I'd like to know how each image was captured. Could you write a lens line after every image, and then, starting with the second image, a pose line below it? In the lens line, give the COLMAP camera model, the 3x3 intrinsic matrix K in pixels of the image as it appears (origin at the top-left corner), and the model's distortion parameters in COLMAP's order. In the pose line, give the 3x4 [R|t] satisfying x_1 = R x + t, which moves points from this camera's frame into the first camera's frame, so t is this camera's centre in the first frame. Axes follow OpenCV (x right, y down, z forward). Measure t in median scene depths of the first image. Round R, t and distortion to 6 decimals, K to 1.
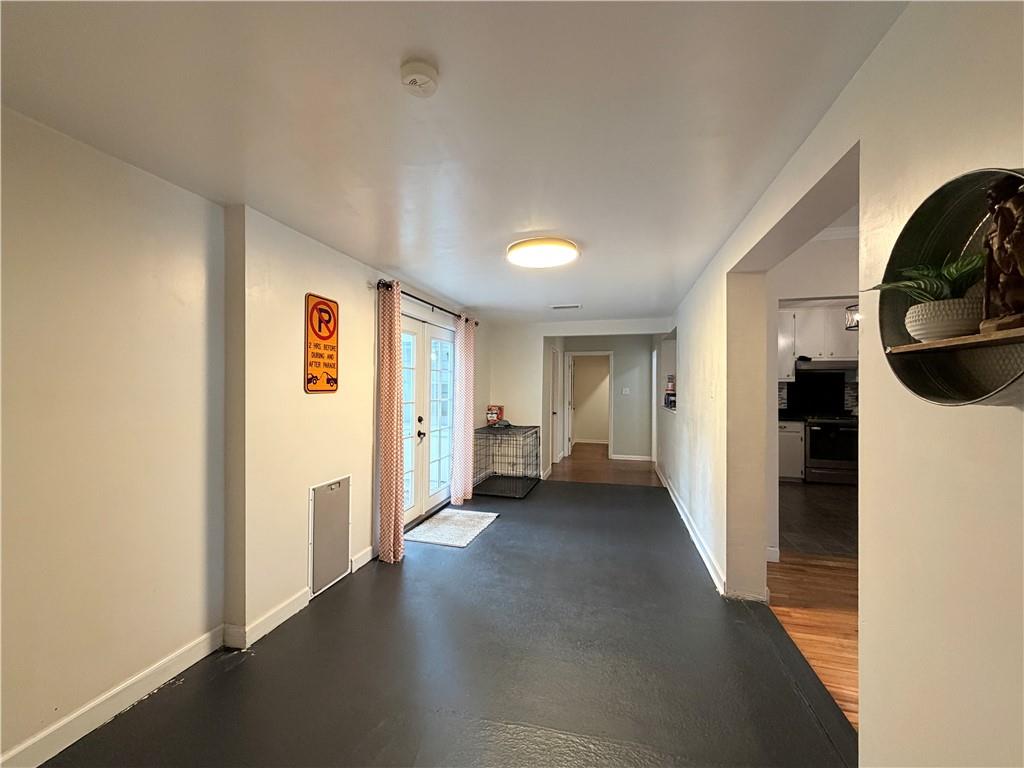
lens RADIAL K [[412.9, 0, 515.5], [0, 412.9, 384.1], [0, 0, 1]] dist [0.003287, 0.000108]
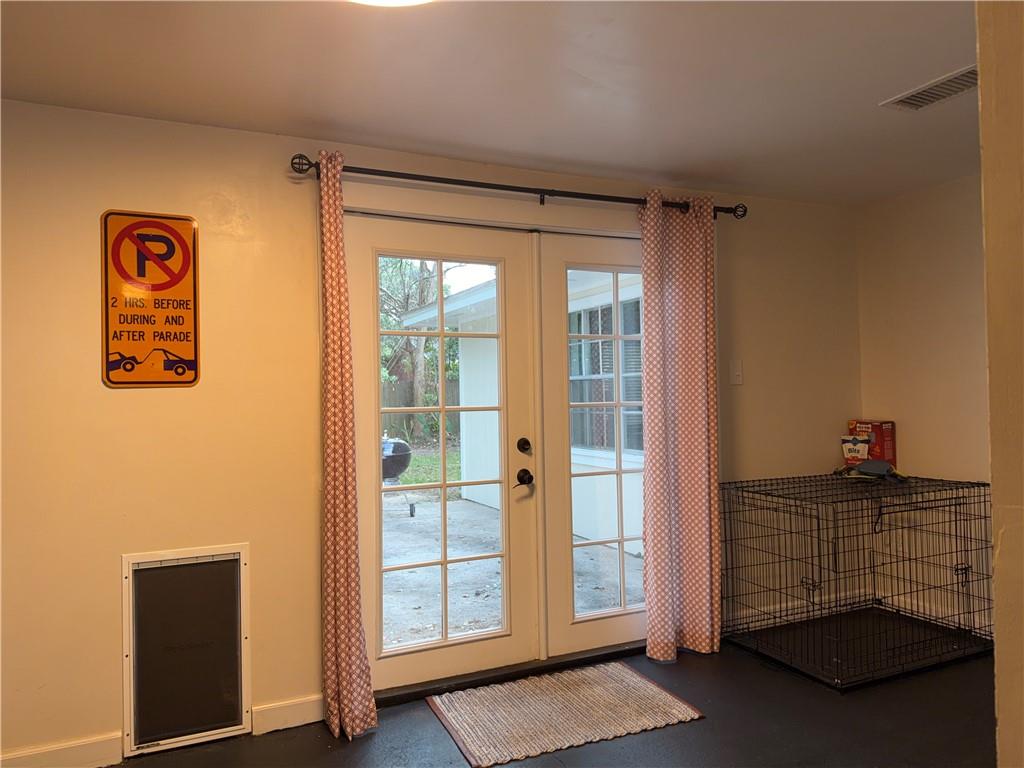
lens RADIAL K [[719.3, 0, 512.1], [0, 719.3, 384.6], [0, 0, 1]] dist [0.021040, -0.010926]
pose [[0.624896, -0.030259, -0.780121, 0.466977], [0.028101, 0.999473, -0.016257, 0.038126], [0.780202, -0.011763, 0.625417, 0.612637]]
